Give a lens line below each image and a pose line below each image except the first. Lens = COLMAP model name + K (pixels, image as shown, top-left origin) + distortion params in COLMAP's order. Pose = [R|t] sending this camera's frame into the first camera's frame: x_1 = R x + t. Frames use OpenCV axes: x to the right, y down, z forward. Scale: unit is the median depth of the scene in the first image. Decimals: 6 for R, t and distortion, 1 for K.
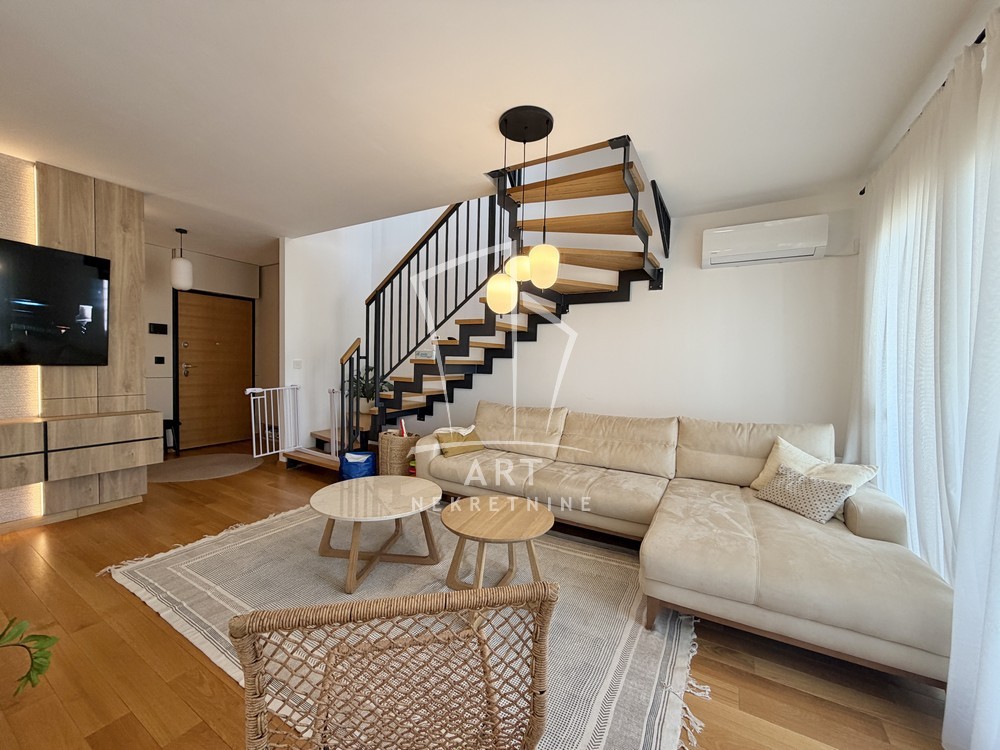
lens RADIAL K [[395.7, 0, 497.8], [0, 395.7, 375.9], [0, 0, 1]] dist [-0.000615, -0.000323]
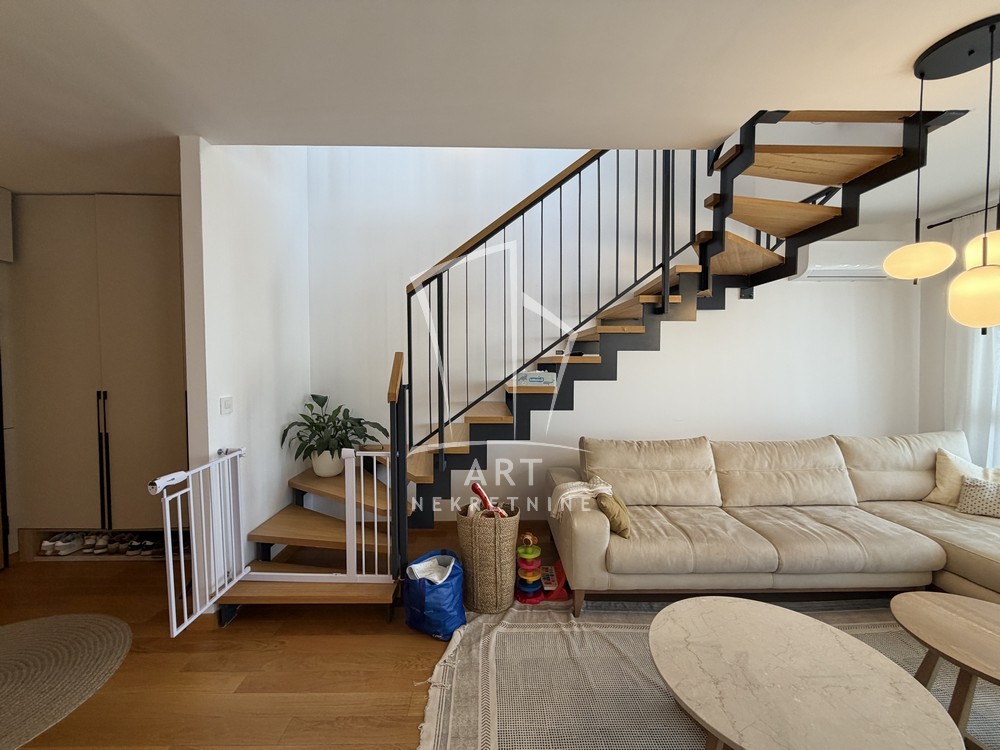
lens RADIAL K [[397.0, 0, 494.0], [0, 397.0, 378.2], [0, 0, 1]] dist [-0.001095, -0.000362]
pose [[0.854743, -0.046098, 0.517000, -0.613531], [0.043955, 0.998899, 0.016397, -0.073138], [-0.517187, 0.008710, 0.855828, 0.525916]]
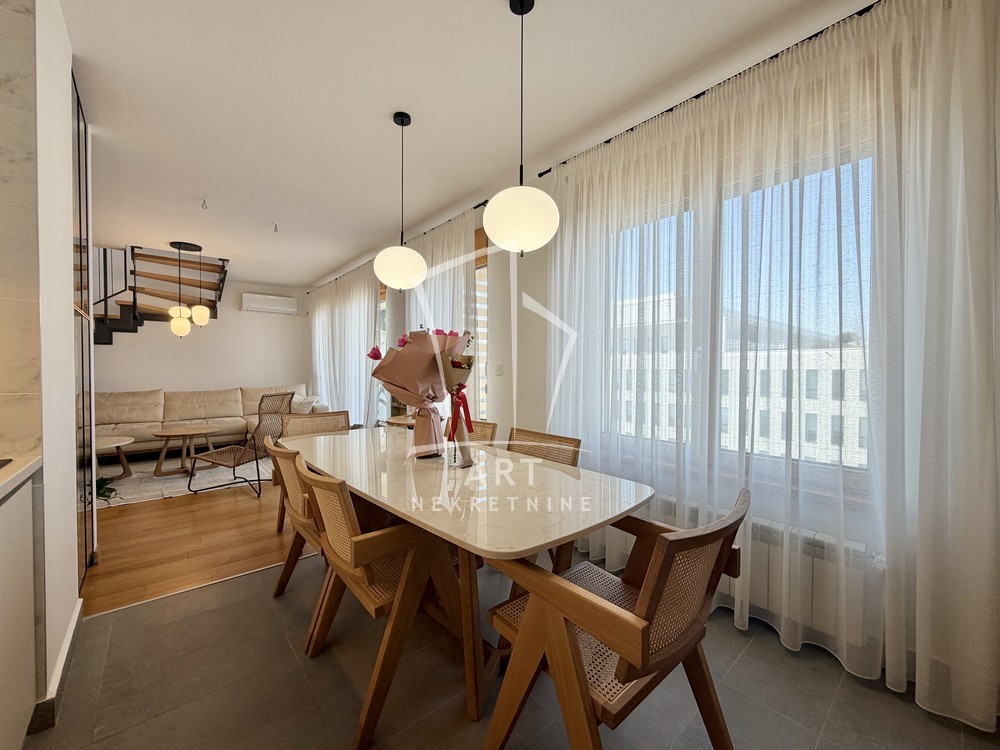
lens RADIAL K [[397.7, 0, 500.0], [0, 397.7, 375.0], [0, 0, 1]] dist [0.000052, -0.000018]
pose [[0.325535, -0.041310, 0.944627, -0.879874], [0.036841, 0.998841, 0.030985, 0.023627], [-0.944812, 0.024715, 0.326680, -0.781793]]
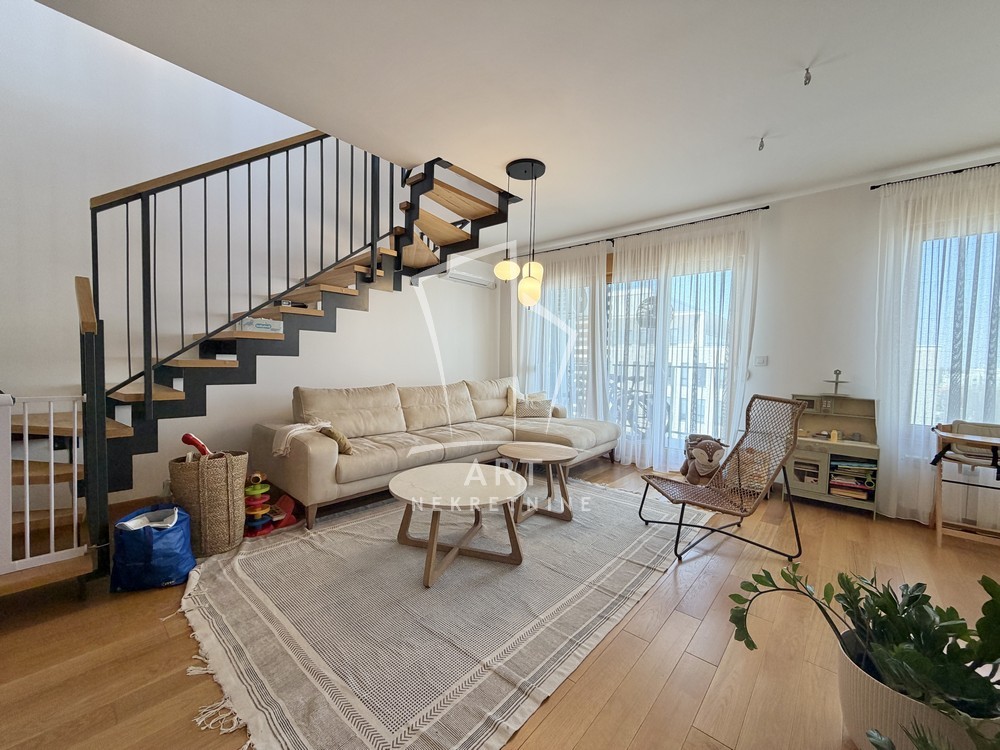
lens RADIAL K [[397.0, 0, 494.0], [0, 397.0, 378.2], [0, 0, 1]] dist [-0.001095, -0.000362]
pose [[0.197774, -0.068542, 0.977848, -0.827554], [0.016416, 0.997644, 0.066610, -0.003188], [-0.980110, 0.002879, 0.198433, 0.517562]]
